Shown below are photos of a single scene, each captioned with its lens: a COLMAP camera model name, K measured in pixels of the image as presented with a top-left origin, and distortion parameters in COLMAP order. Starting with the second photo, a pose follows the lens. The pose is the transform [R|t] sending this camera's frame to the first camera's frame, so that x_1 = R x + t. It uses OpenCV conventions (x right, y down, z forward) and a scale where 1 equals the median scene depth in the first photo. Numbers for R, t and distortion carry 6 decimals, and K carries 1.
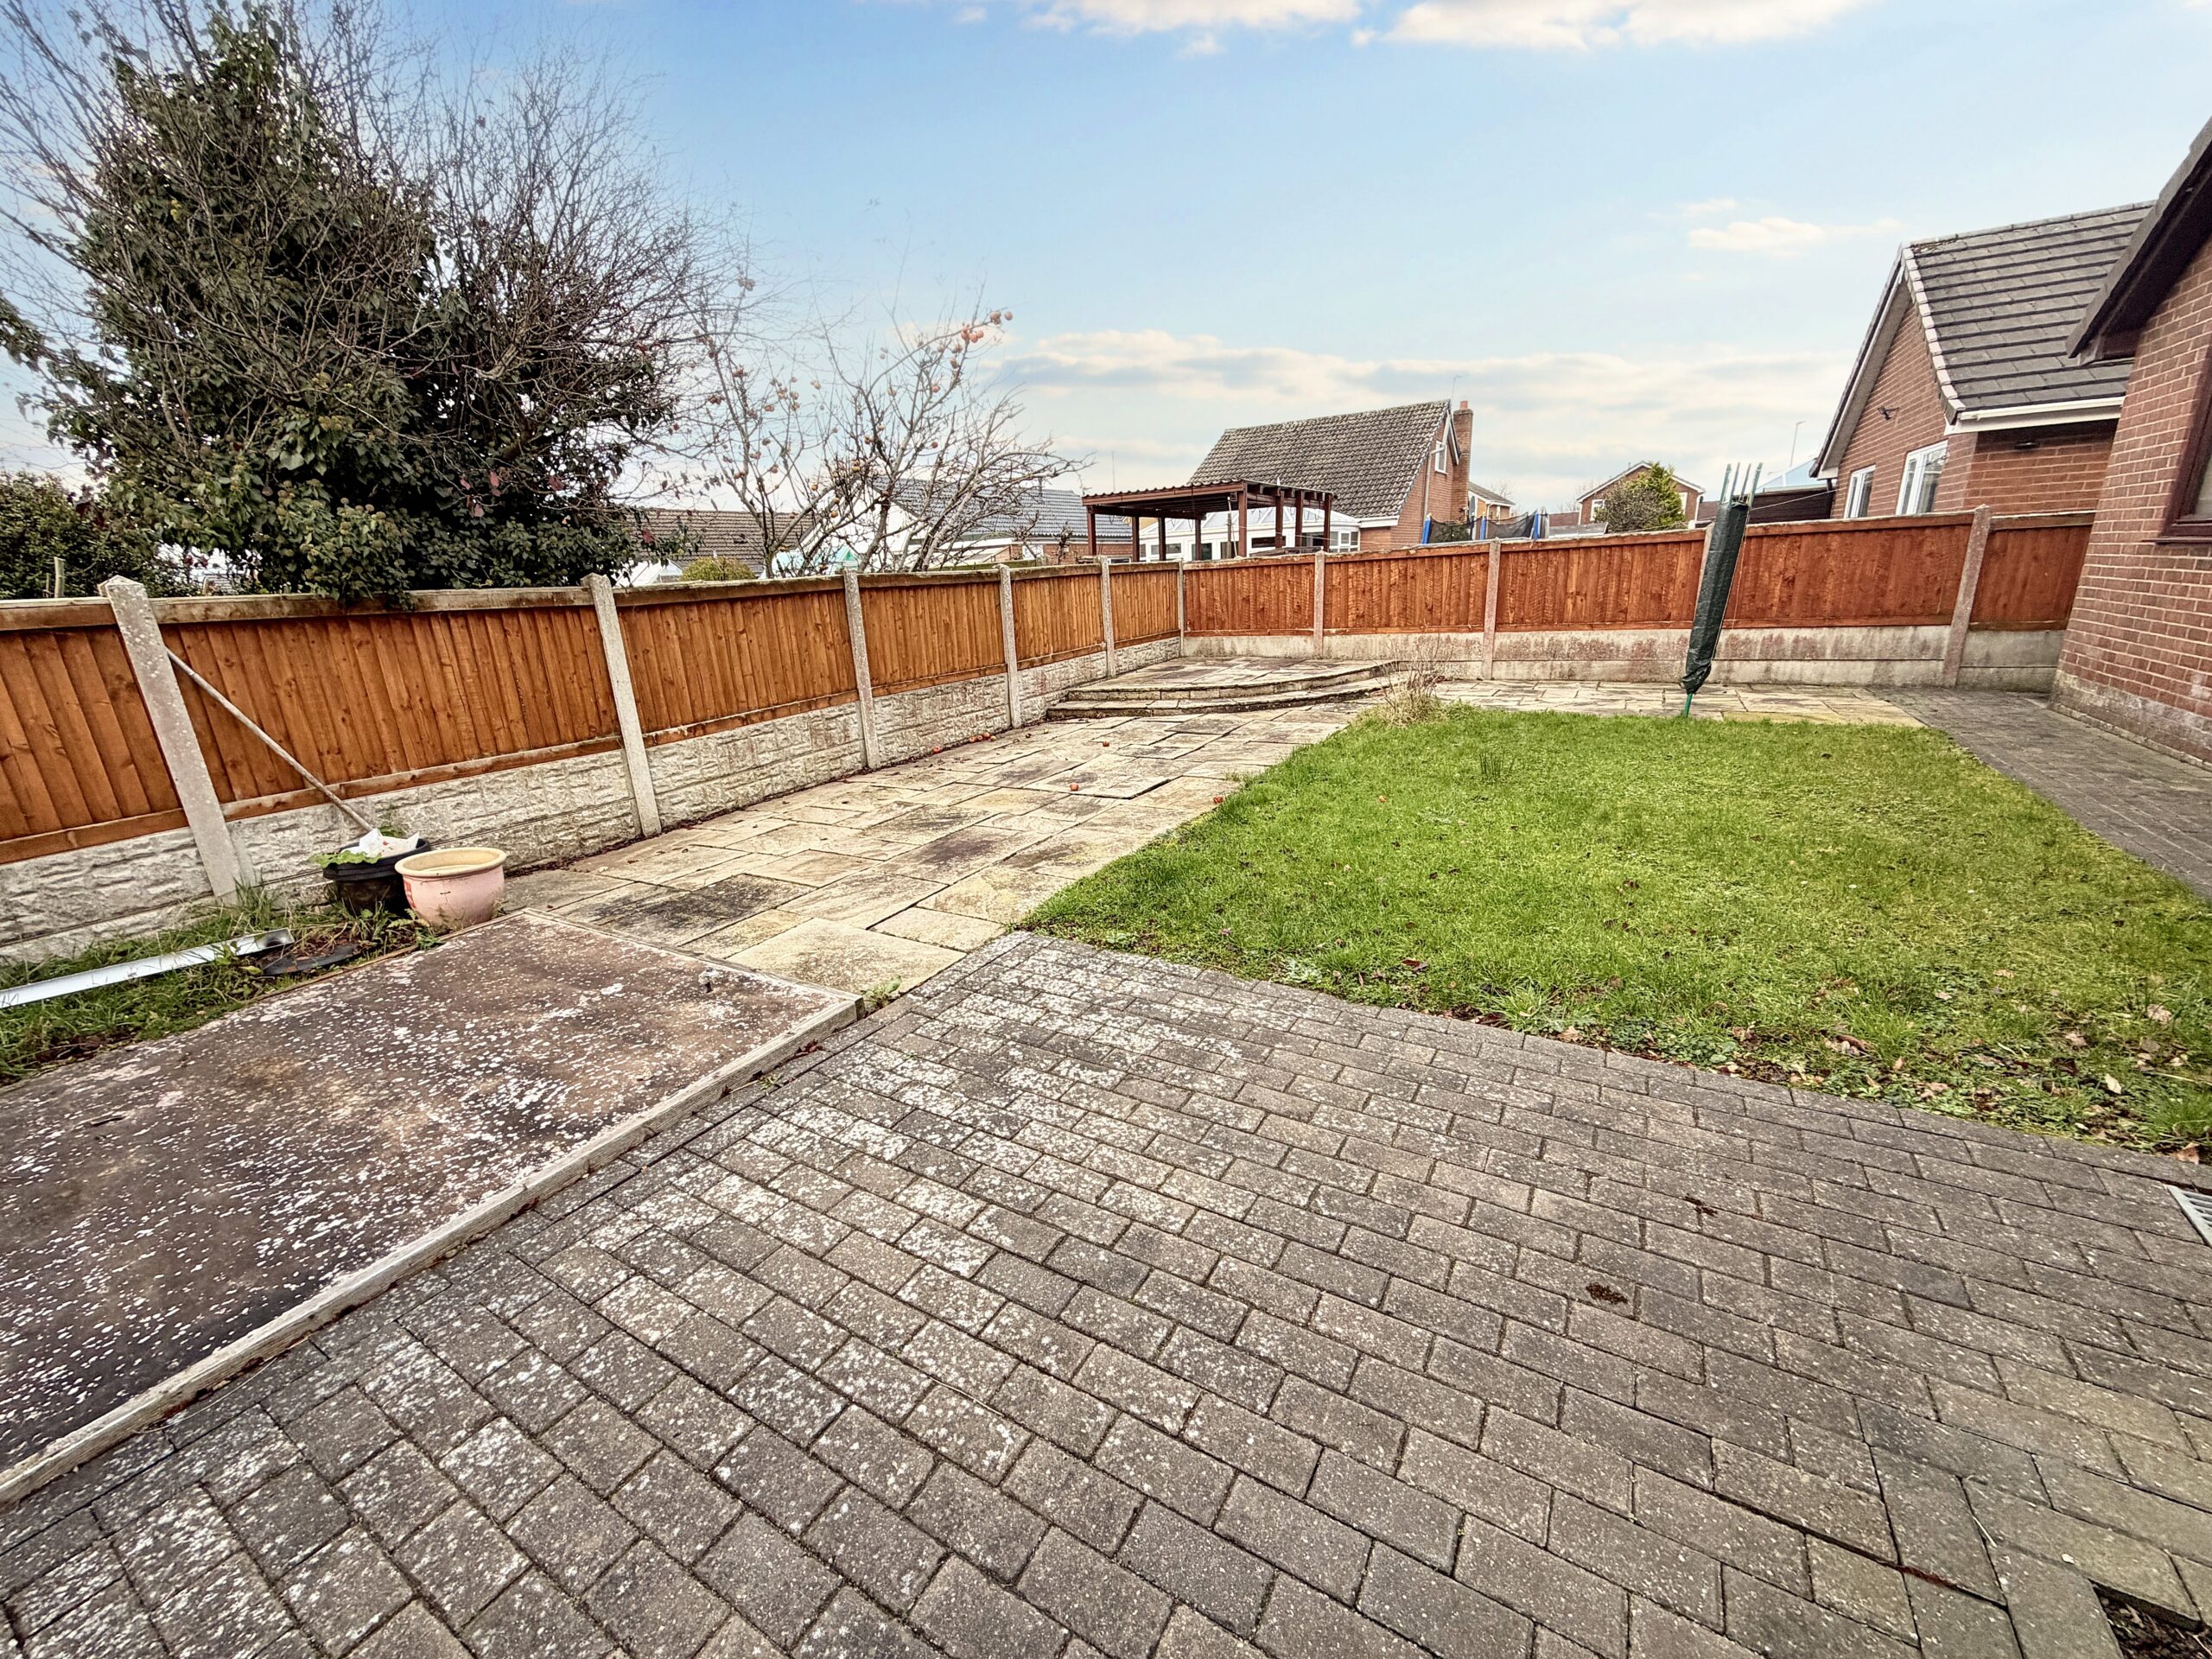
lens RADIAL K [[879.8, 0, 1097.3], [0, 879.8, 833.8], [0, 0, 1]] dist [-0.000611, 0.000098]
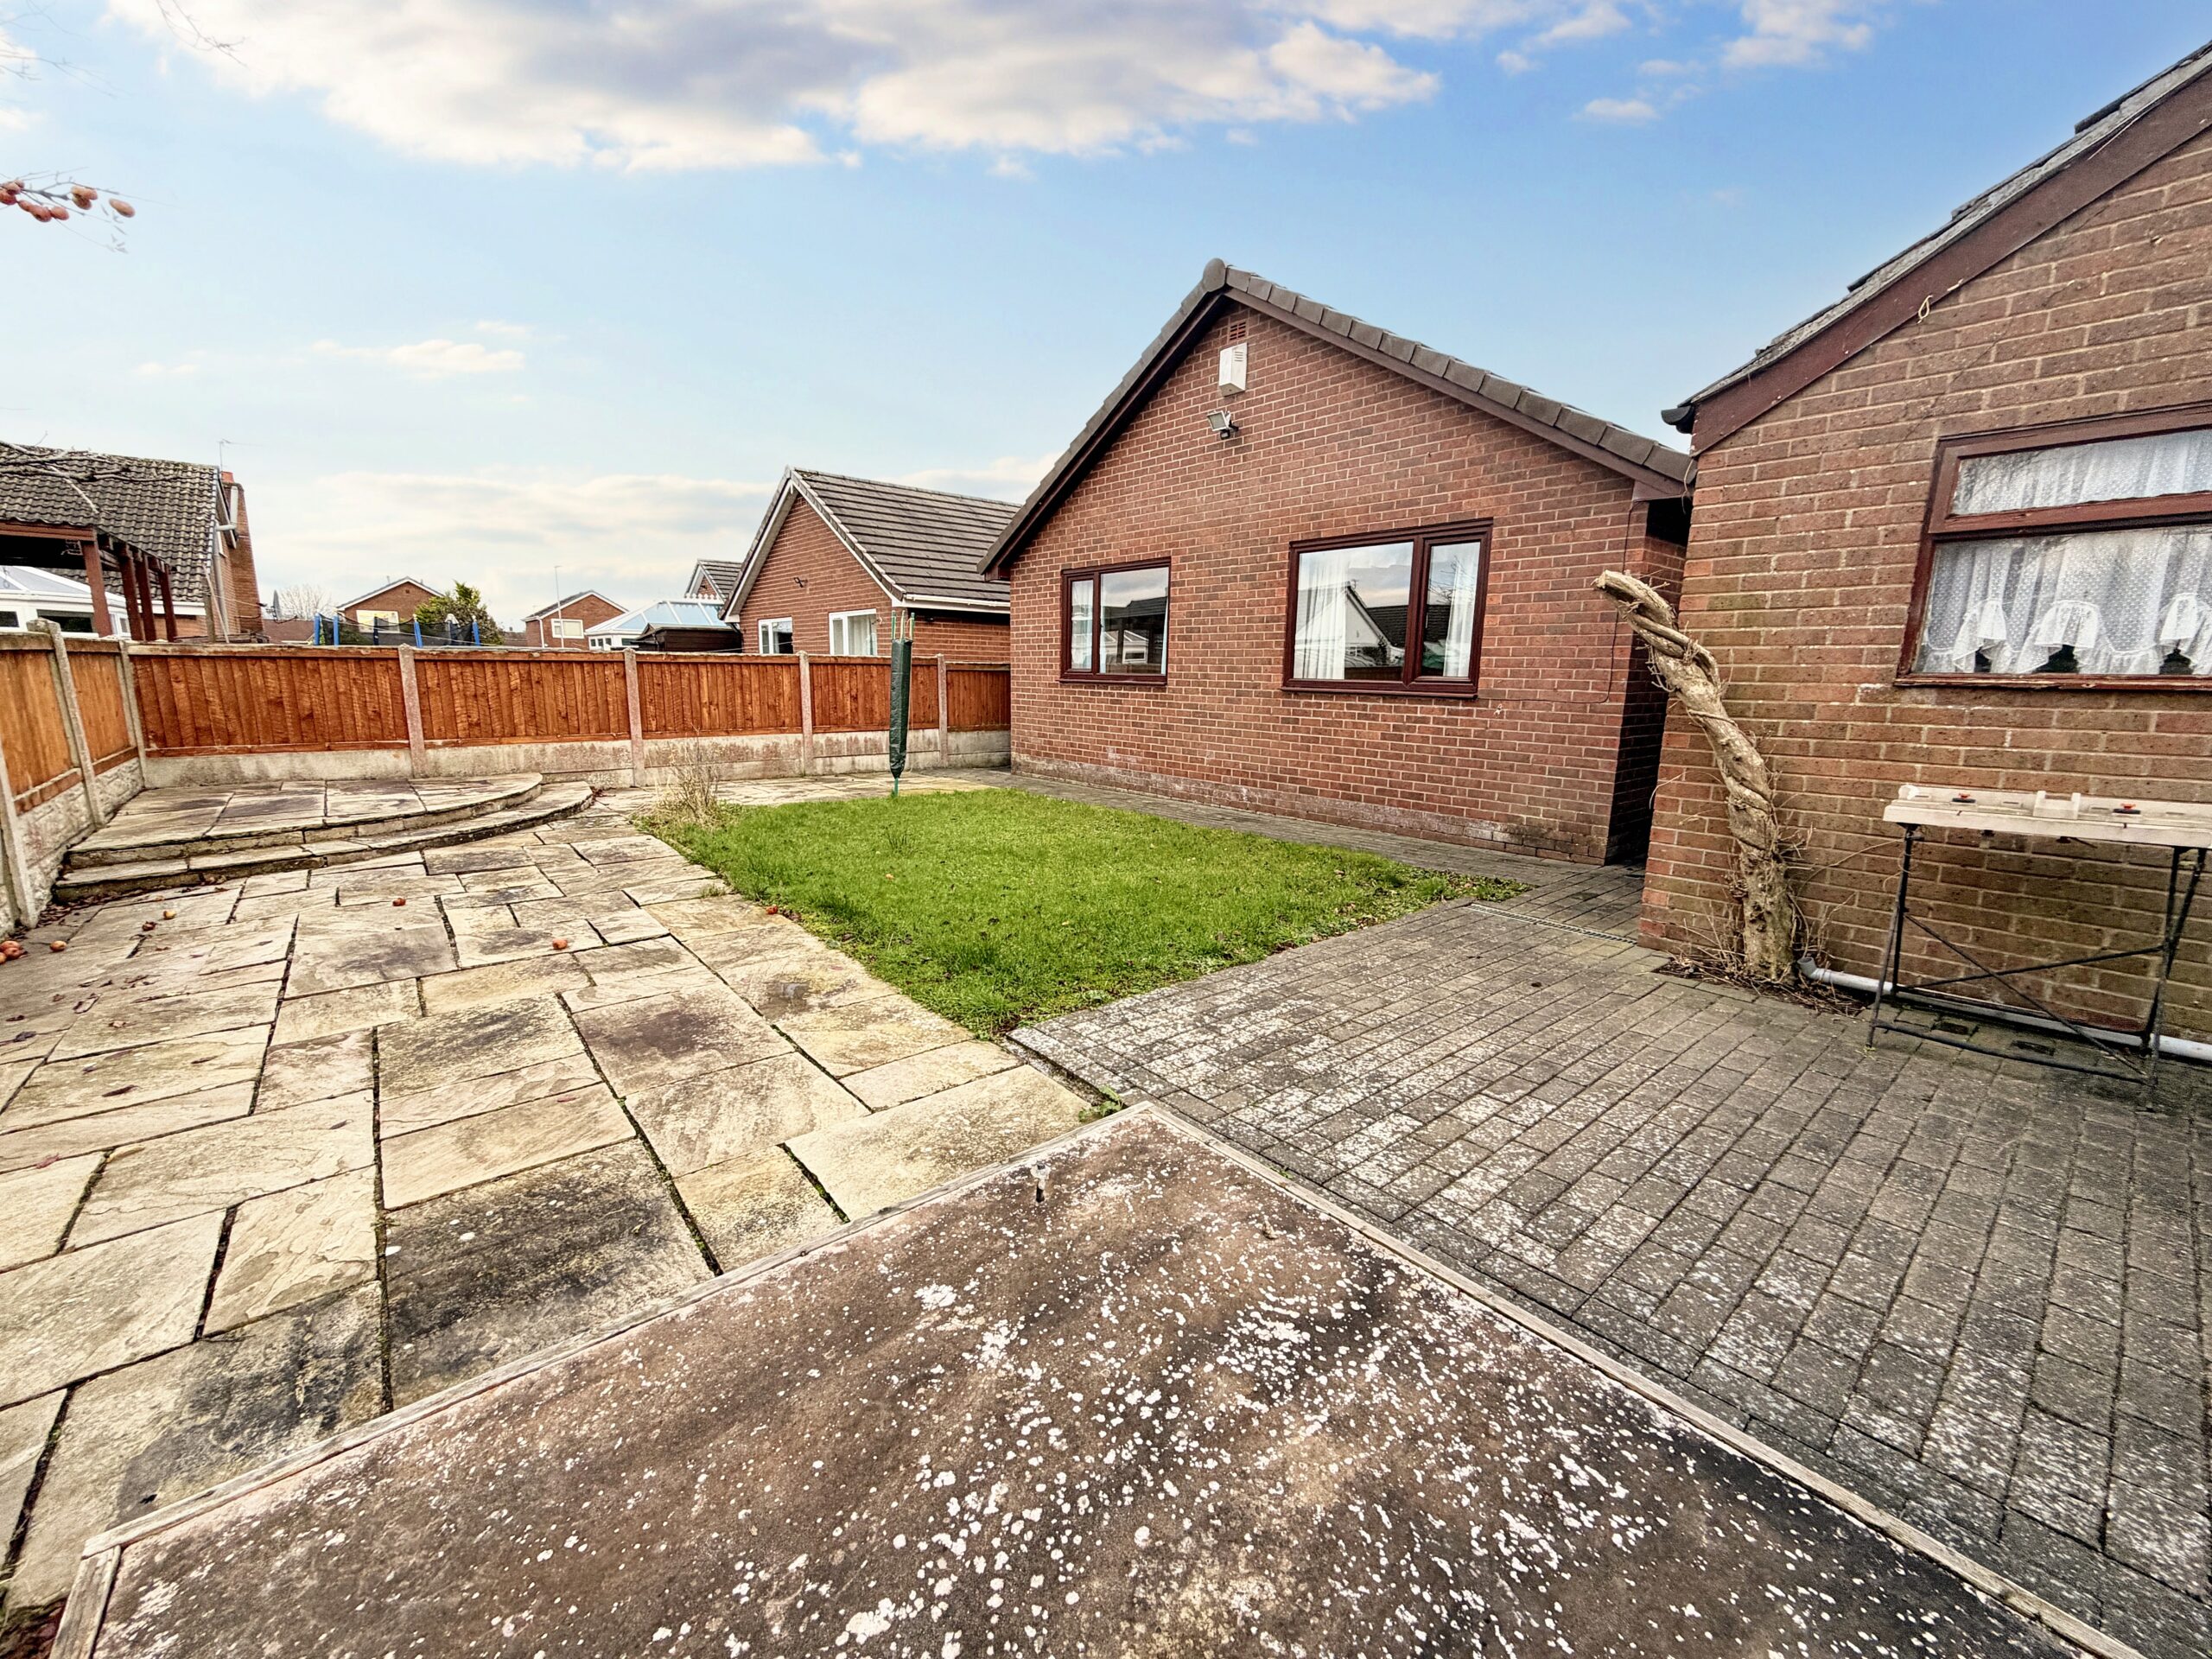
lens RADIAL K [[879.8, 0, 1097.3], [0, 879.8, 834.1], [0, 0, 1]] dist [-0.000611, 0.000098]
pose [[0.324292, -0.114919, 0.938951, -0.731187], [0.237937, 0.970590, 0.036613, -0.083398], [-0.915544, 0.211537, 0.342098, 0.451555]]
